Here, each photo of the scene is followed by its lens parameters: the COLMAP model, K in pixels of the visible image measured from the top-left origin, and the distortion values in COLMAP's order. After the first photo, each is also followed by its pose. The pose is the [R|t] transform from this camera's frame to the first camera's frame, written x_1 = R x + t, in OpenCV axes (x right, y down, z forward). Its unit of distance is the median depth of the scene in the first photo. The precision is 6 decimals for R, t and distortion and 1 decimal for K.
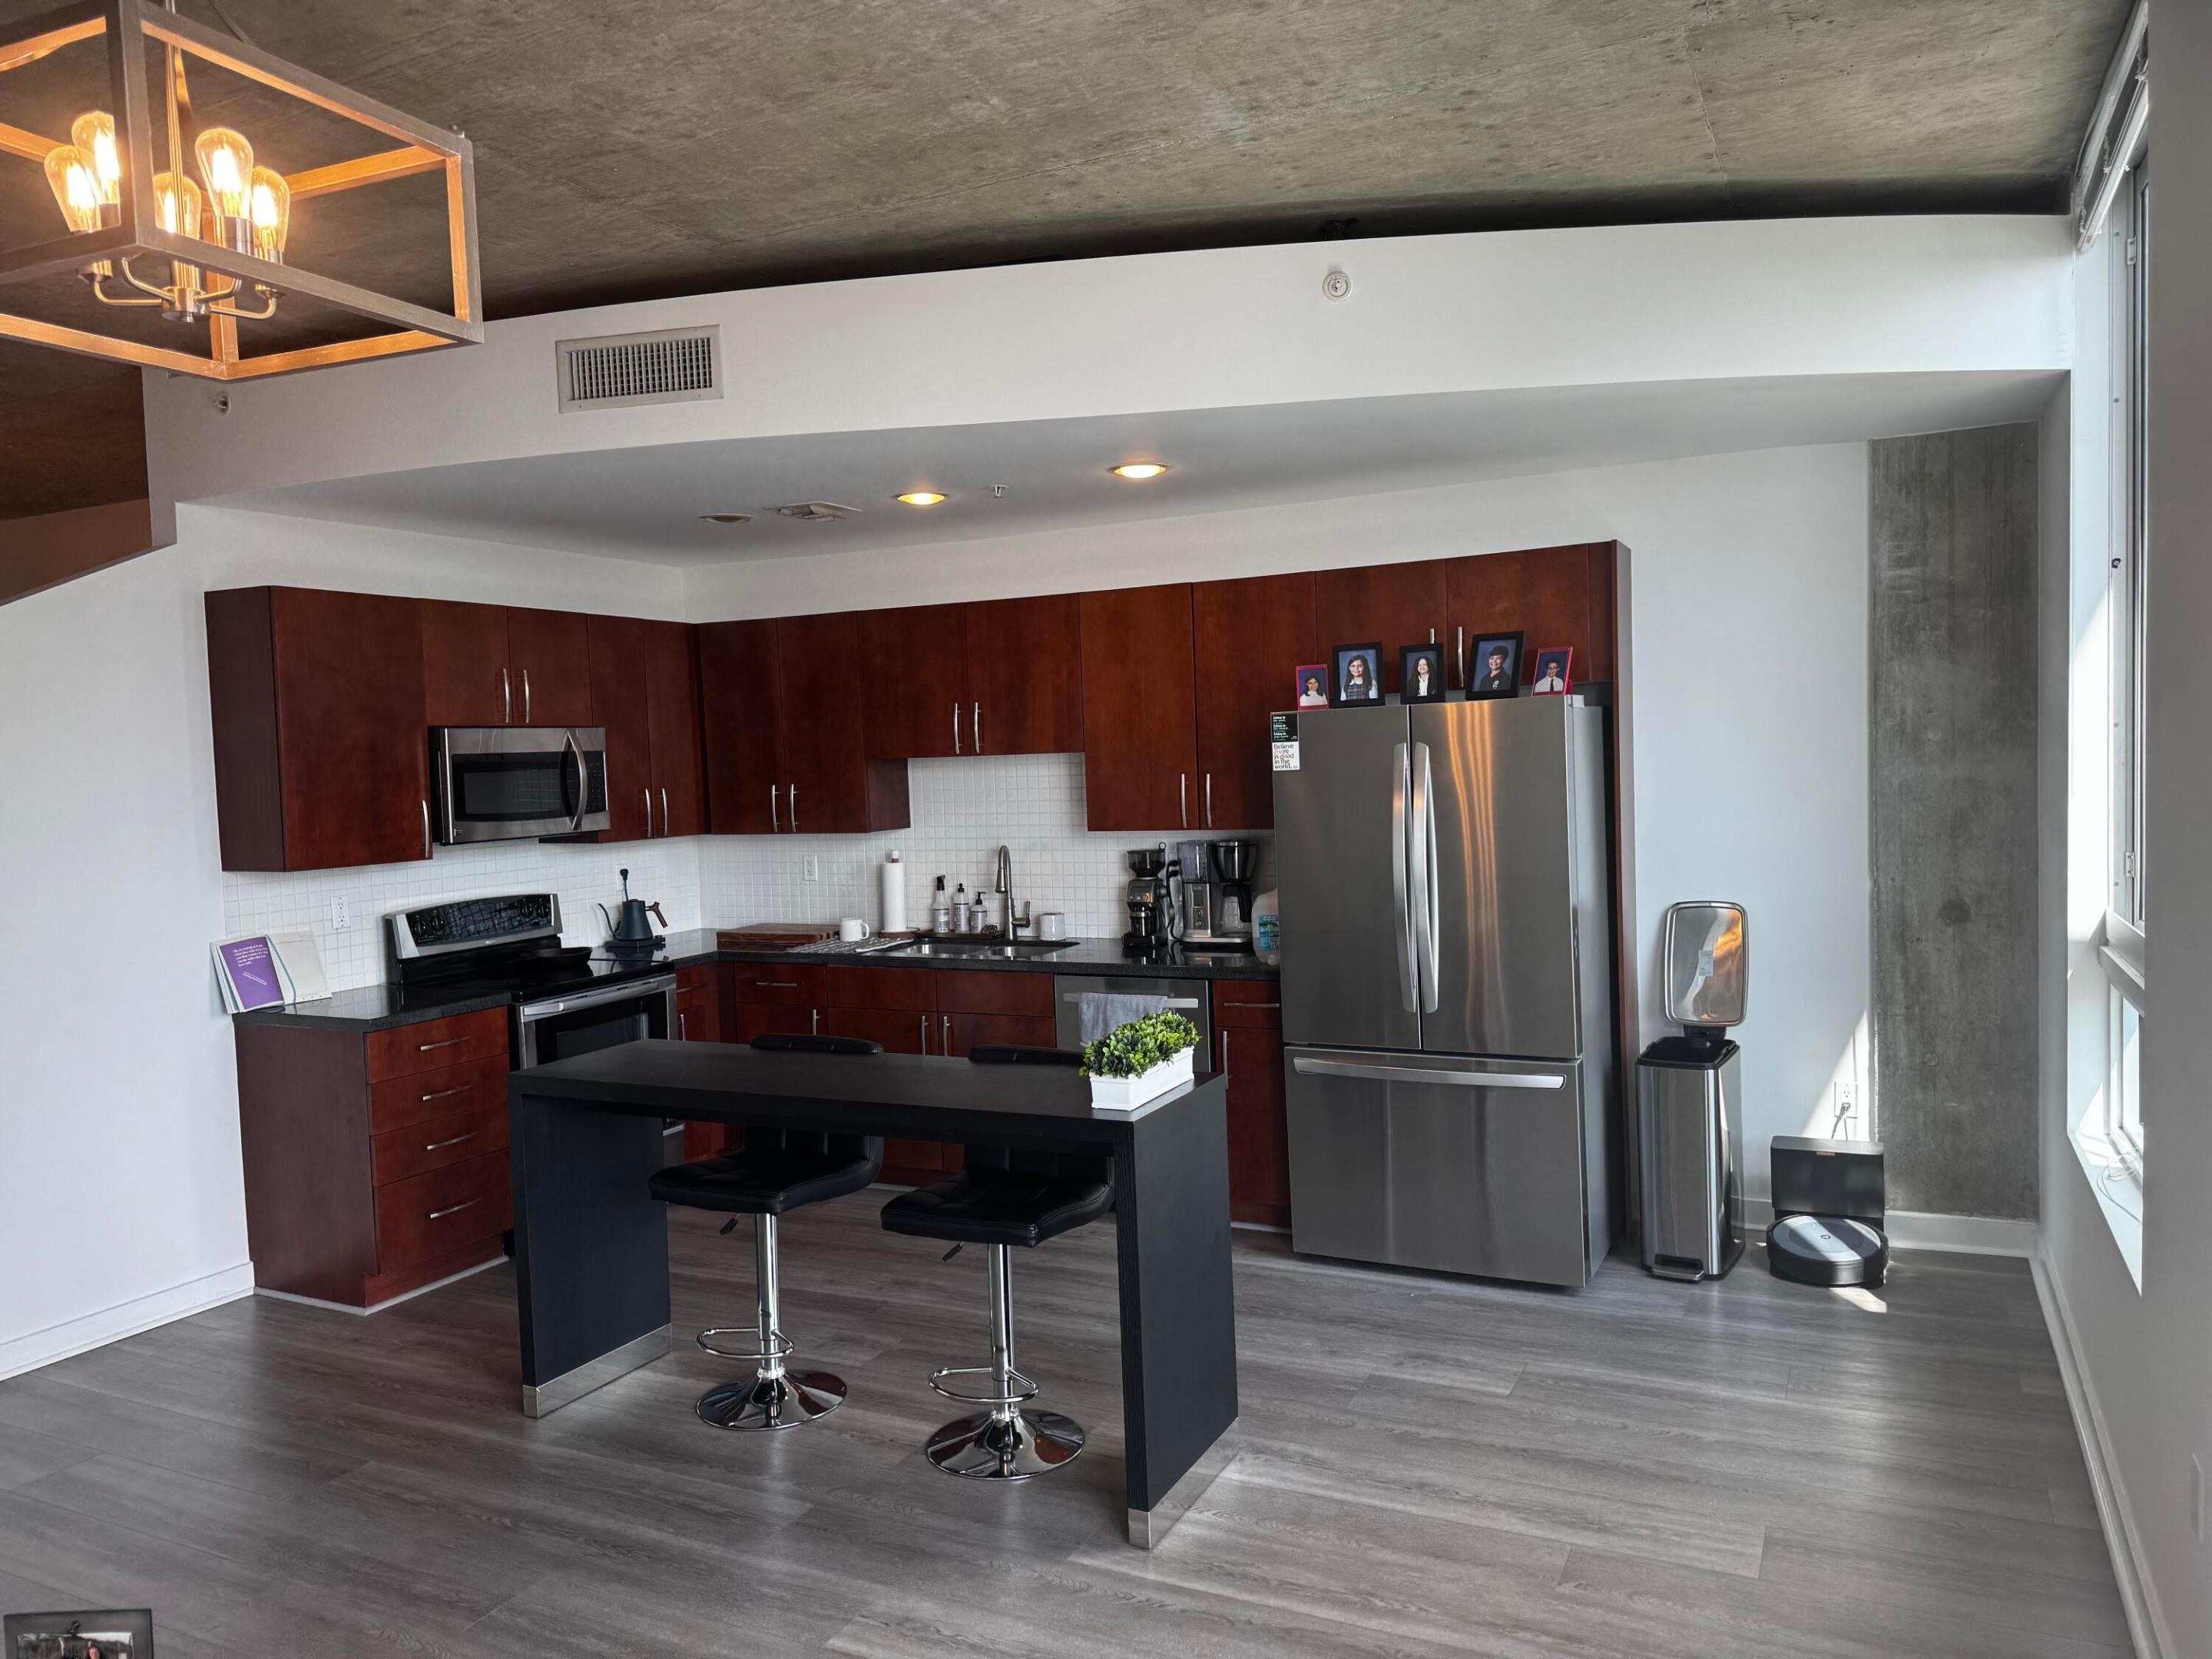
lens RADIAL K [[1561.4, 0, 1102.9], [0, 1561.4, 833.1], [0, 0, 1]] dist [0.058230, -0.068443]
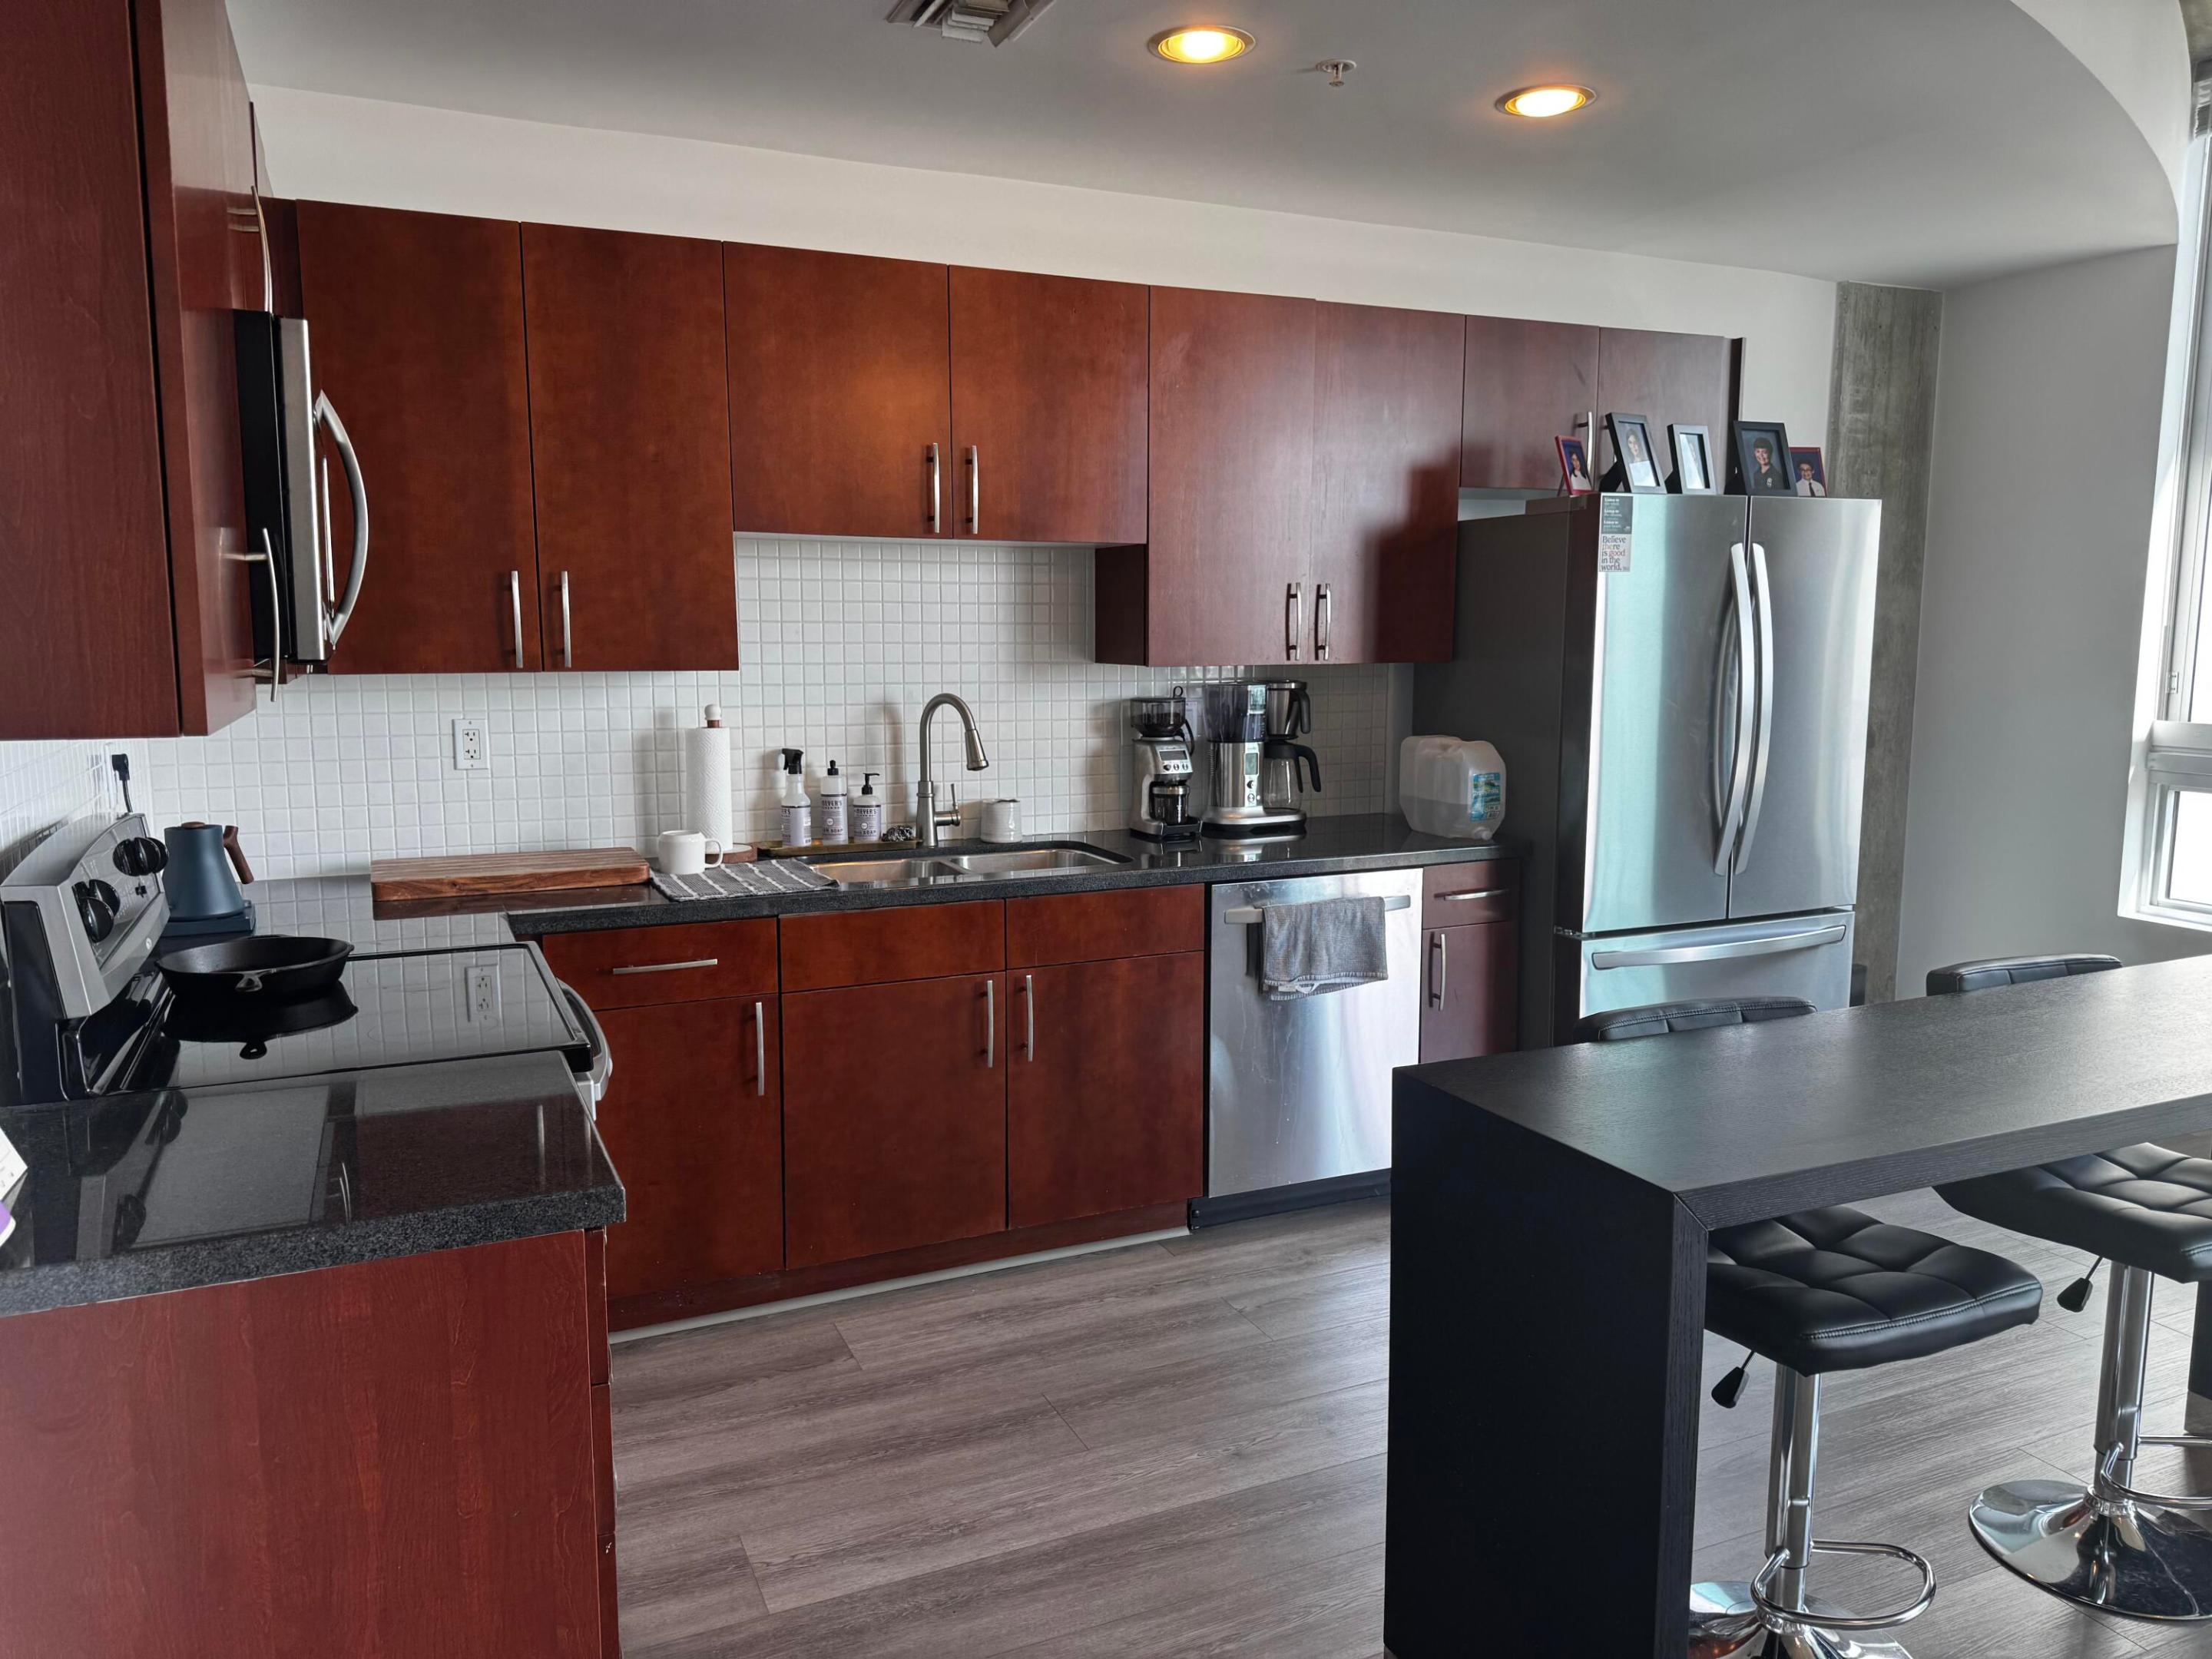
lens RADIAL K [[1561.4, 0, 1112.4], [0, 1561.4, 841.1], [0, 0, 1]] dist [0.058230, -0.068443]
pose [[0.630532, -0.072261, 0.772793, -0.627374], [0.020633, 0.996865, 0.076378, 0.025410], [-0.775889, -0.032213, 0.630046, 0.701360]]
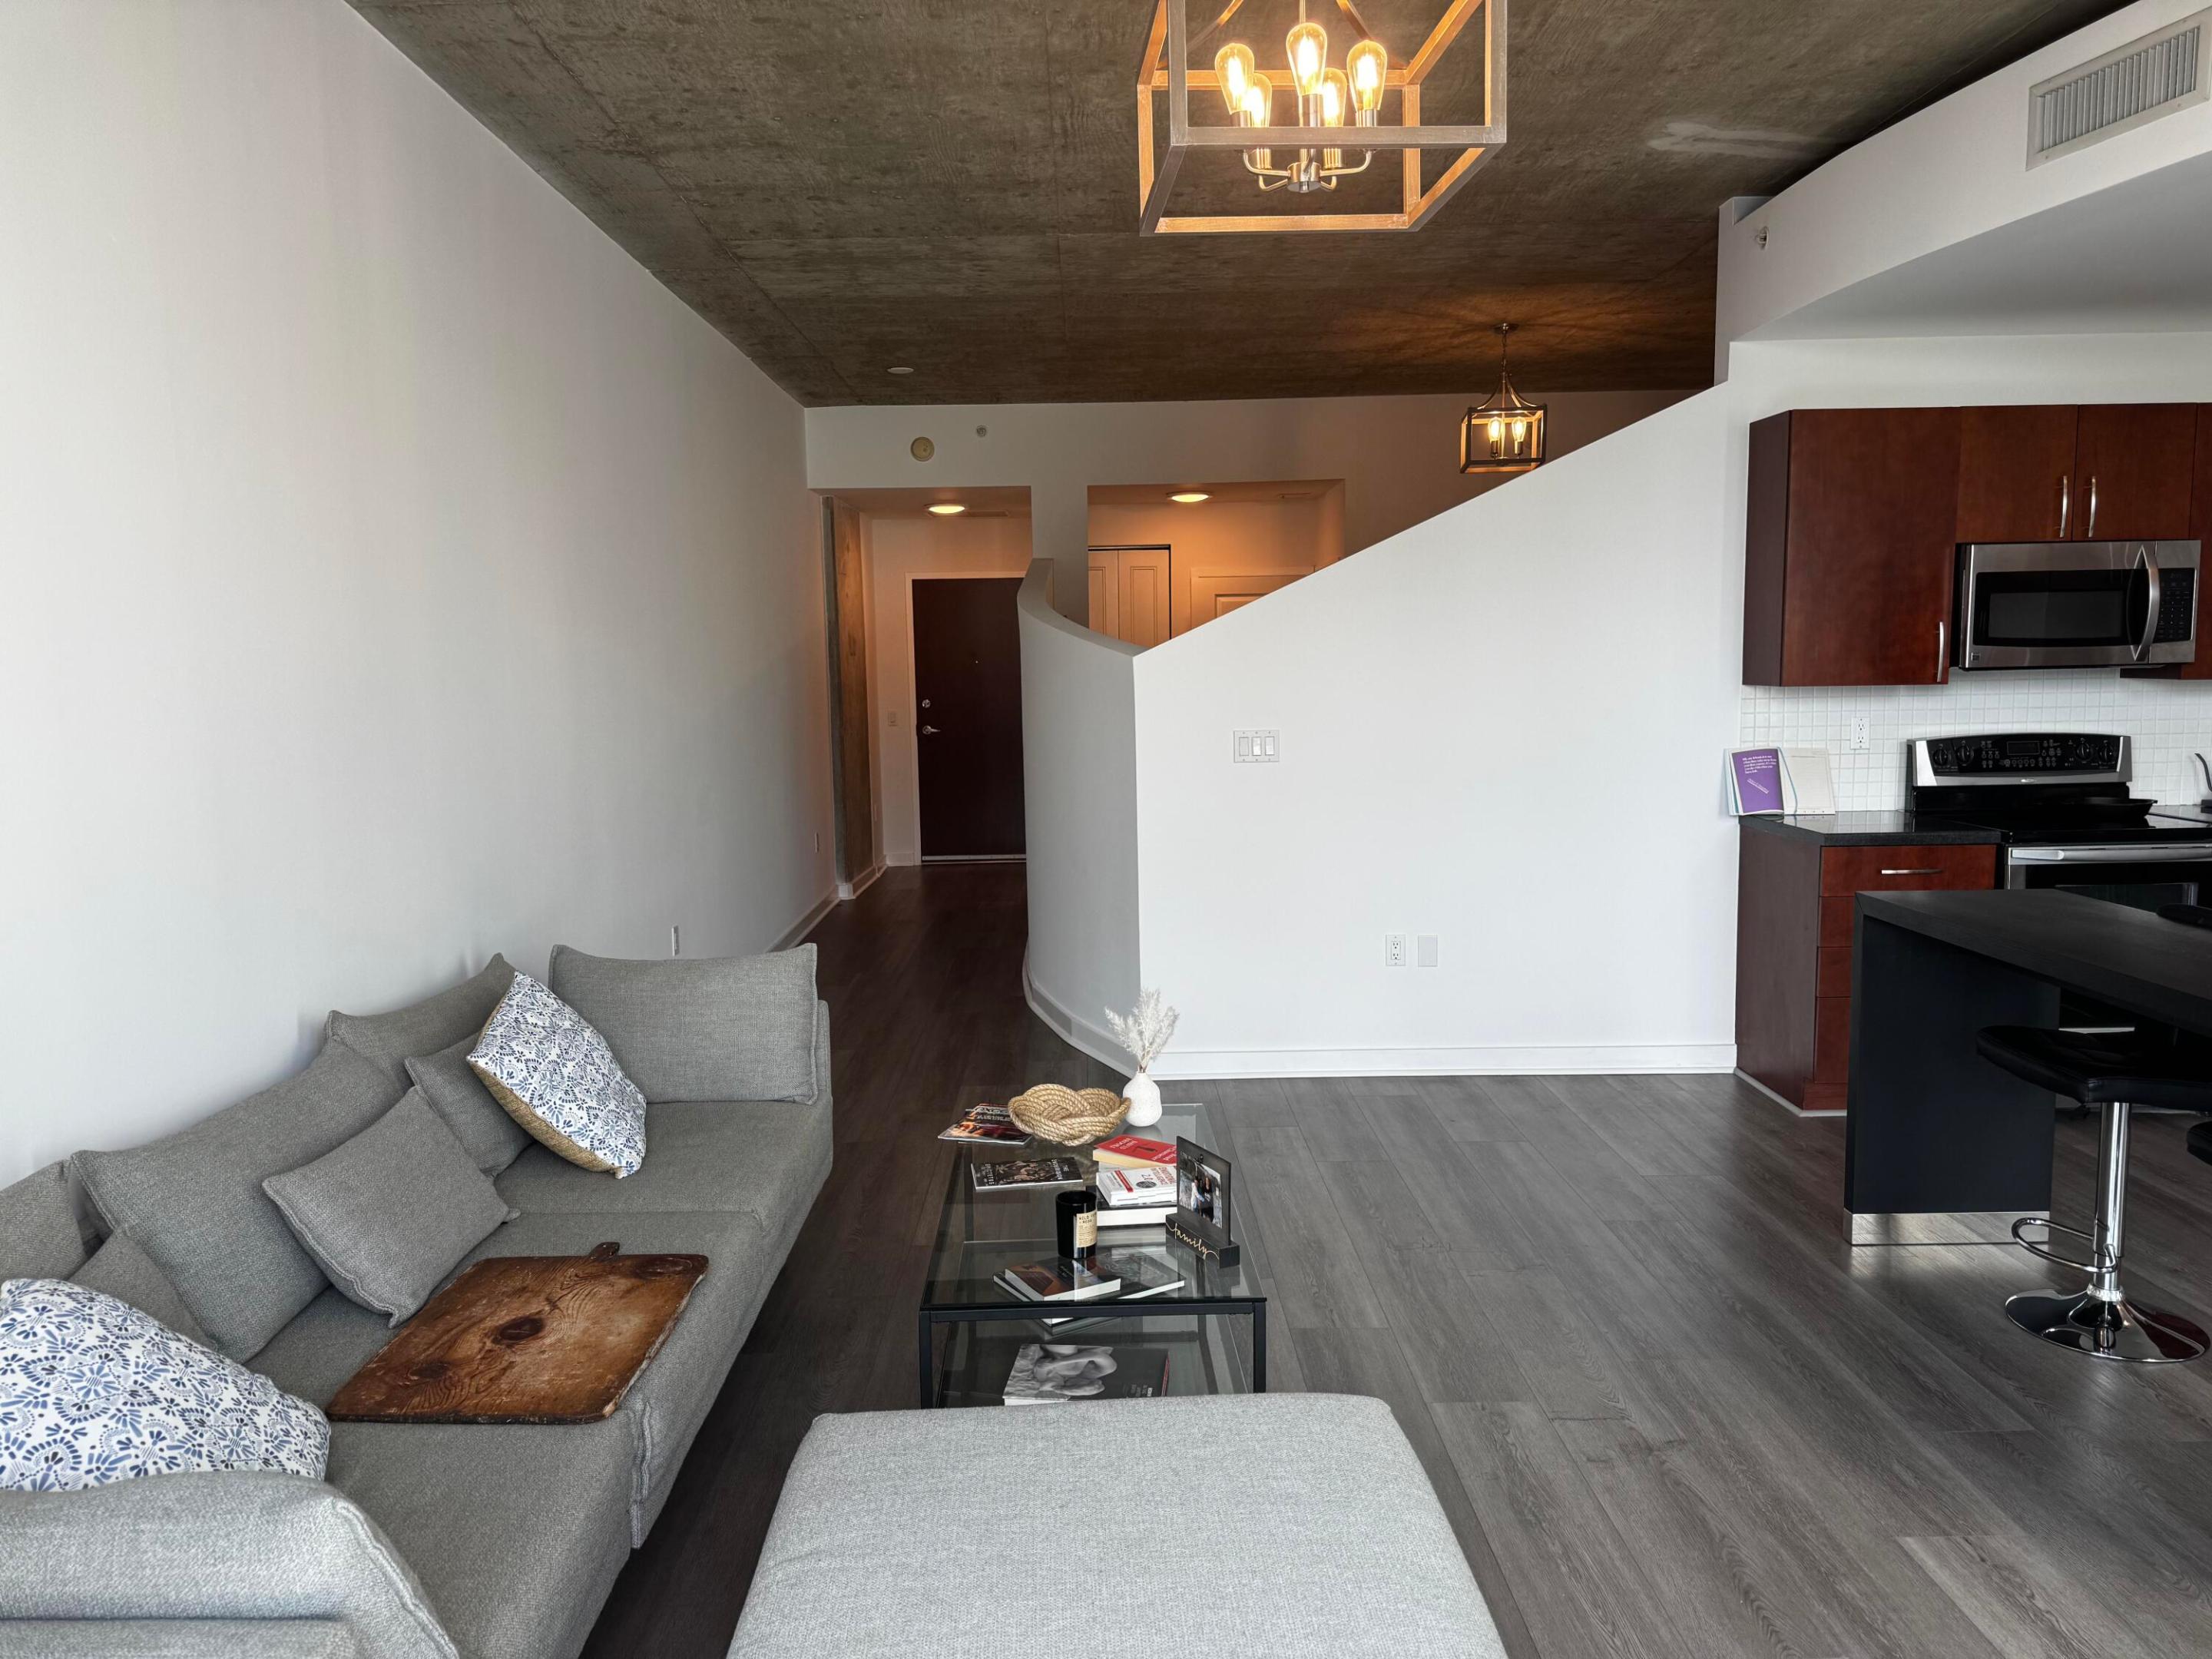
lens RADIAL K [[1561.4, 0, 1101.2], [0, 1561.4, 828.0], [0, 0, 1]] dist [0.058230, -0.068443]
pose [[0.454346, 0.120452, -0.882644, 0.217218], [-0.045254, 0.992658, 0.112171, 0.020645], [0.889675, -0.011021, 0.456461, 0.115108]]
